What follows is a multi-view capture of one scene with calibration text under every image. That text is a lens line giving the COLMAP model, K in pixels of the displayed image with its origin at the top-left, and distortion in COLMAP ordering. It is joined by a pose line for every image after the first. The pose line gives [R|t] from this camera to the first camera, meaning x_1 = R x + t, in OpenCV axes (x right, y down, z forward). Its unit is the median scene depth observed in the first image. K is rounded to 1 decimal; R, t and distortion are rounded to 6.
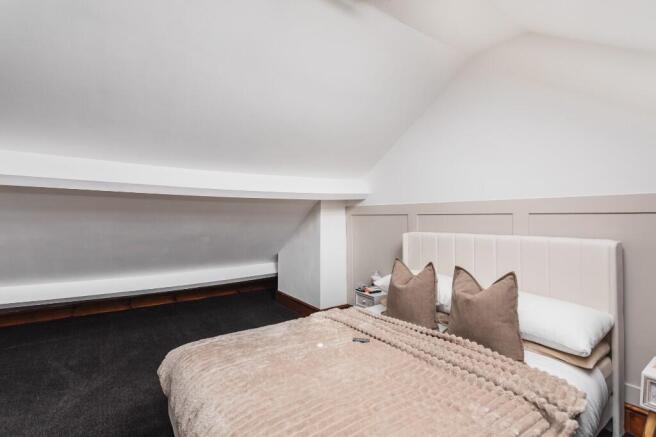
lens RADIAL K [[313.6, 0, 324.2], [0, 313.6, 216.6], [0, 0, 1]] dist [0.003769, 0.000775]
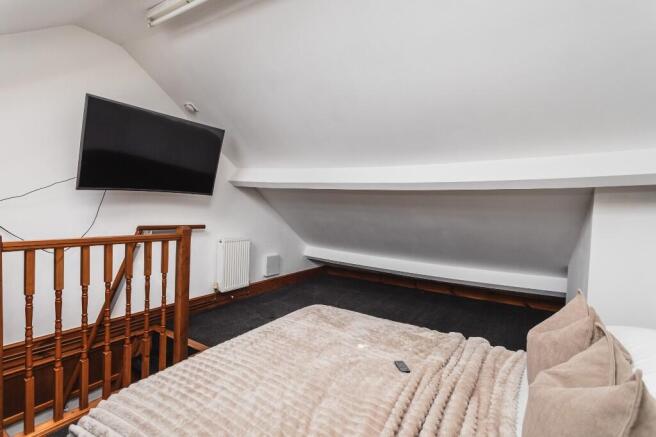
lens RADIAL K [[313.6, 0, 324.2], [0, 313.6, 216.6], [0, 0, 1]] dist [0.003769, 0.000775]
pose [[0.355700, 0.034260, -0.933972, 0.562426], [-0.029403, 0.999243, 0.025456, 0.007050], [0.934137, 0.018407, 0.356438, 0.399331]]
